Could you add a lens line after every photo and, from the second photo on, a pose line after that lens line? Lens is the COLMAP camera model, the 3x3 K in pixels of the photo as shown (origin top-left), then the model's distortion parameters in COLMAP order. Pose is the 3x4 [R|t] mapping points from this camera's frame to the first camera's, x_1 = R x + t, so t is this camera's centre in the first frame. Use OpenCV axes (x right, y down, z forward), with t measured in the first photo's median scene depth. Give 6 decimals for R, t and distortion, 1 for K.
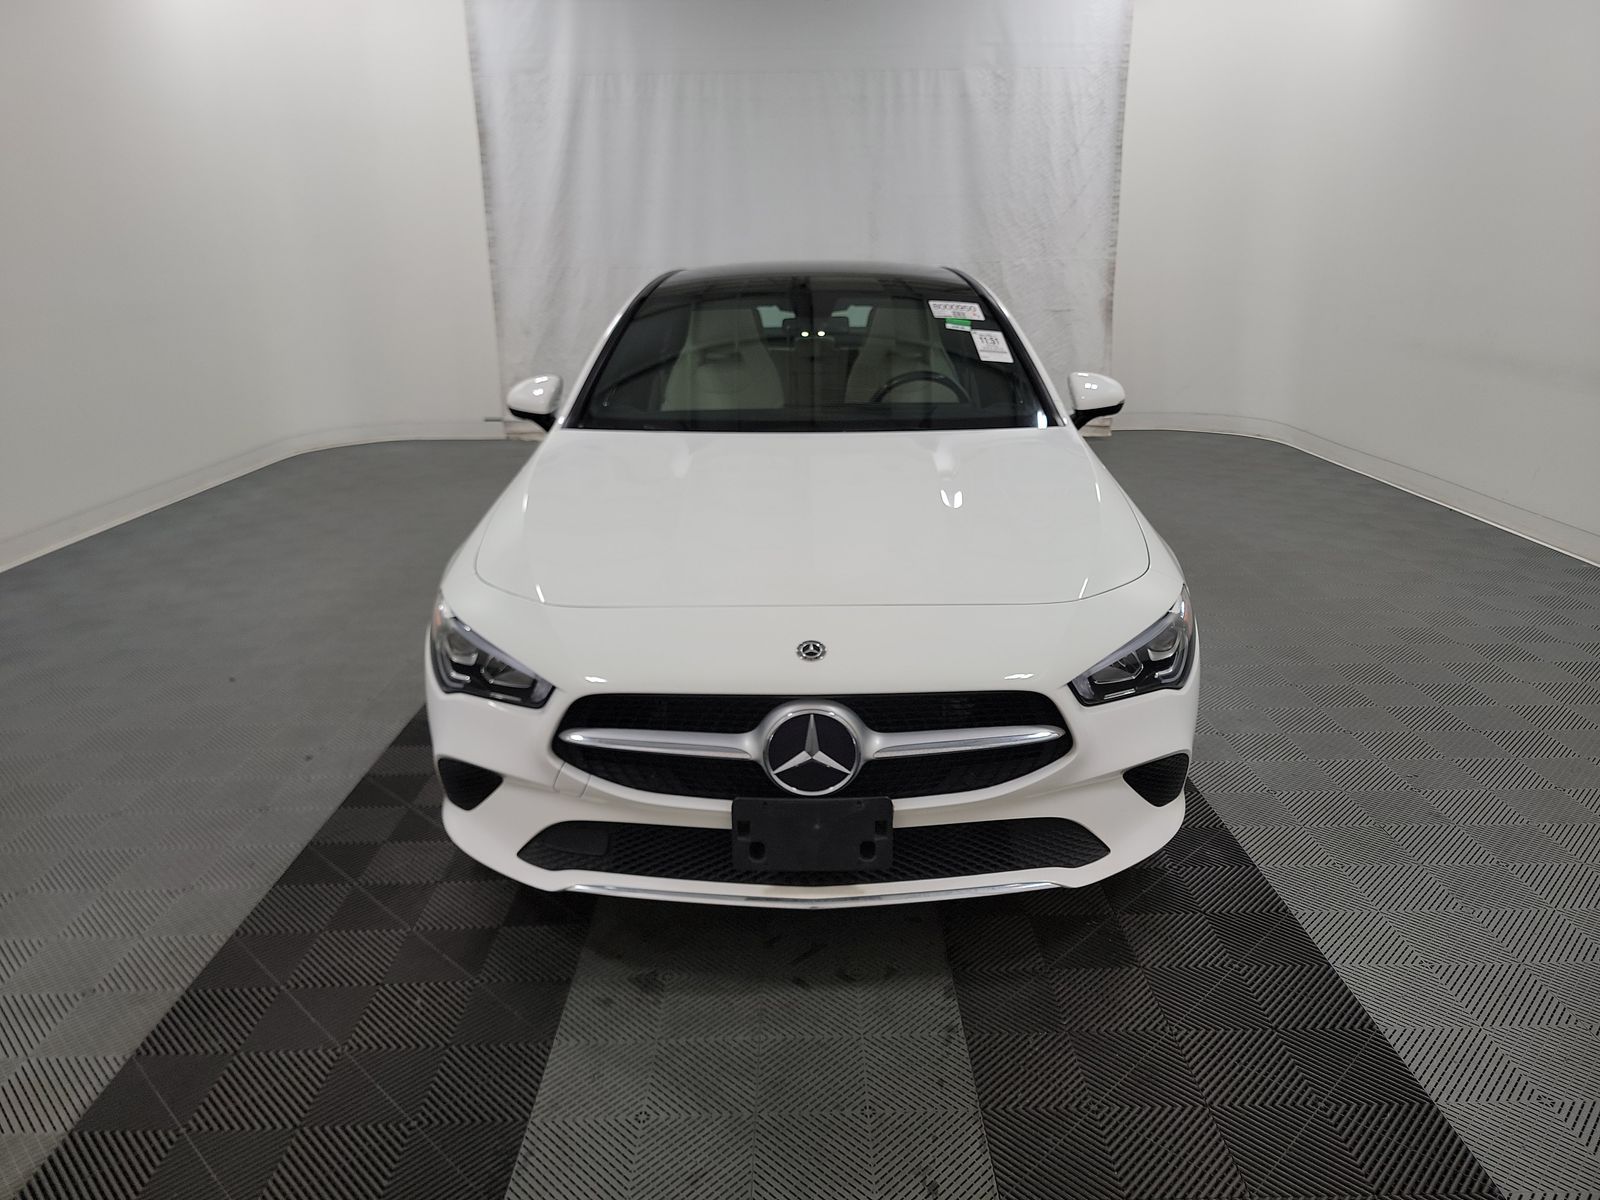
lens RADIAL K [[1129.0, 0, 807.8], [0, 1129.0, 603.4], [0, 0, 1]] dist [0.043882, -0.040791]
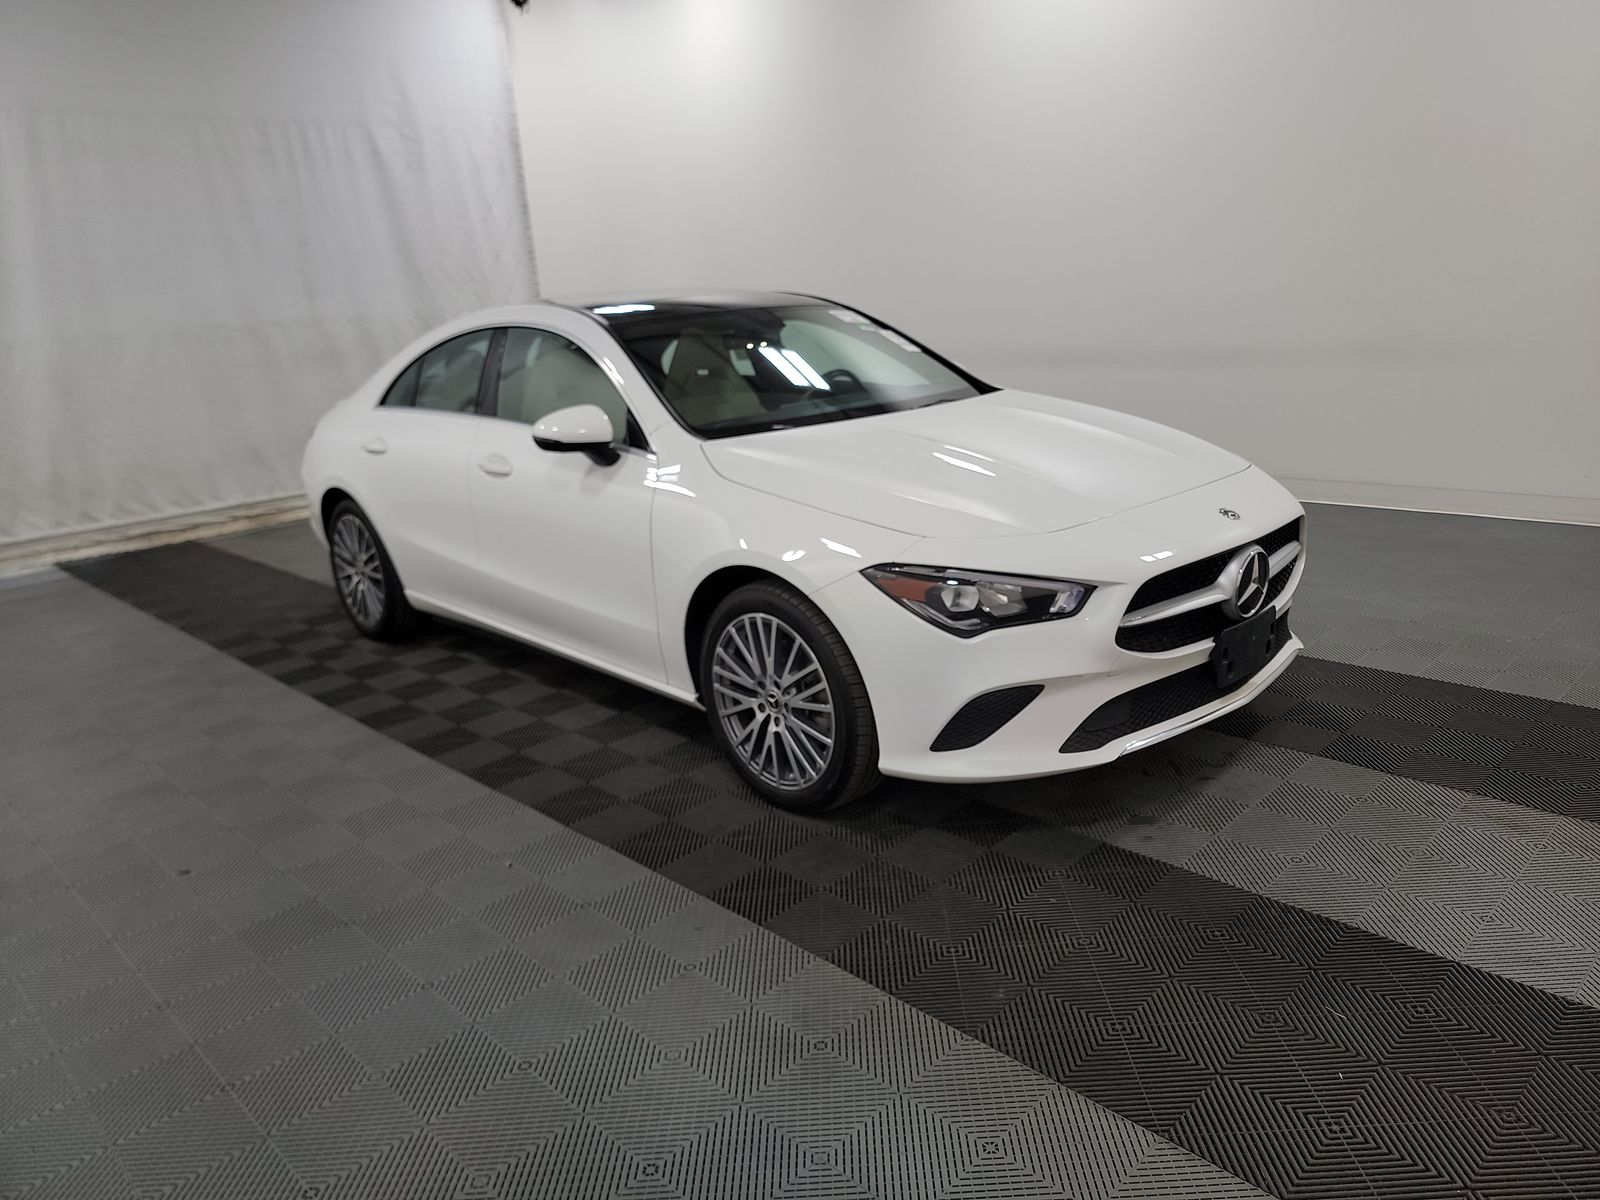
lens RADIAL K [[1129.0, 0, 807.8], [0, 1129.0, 603.4], [0, 0, 1]] dist [0.043882, -0.040791]
pose [[0.715435, -0.224910, 0.661489, -0.335679], [0.265696, 0.963221, 0.040137, -0.011508], [-0.646188, 0.147039, 0.748880, 0.078871]]
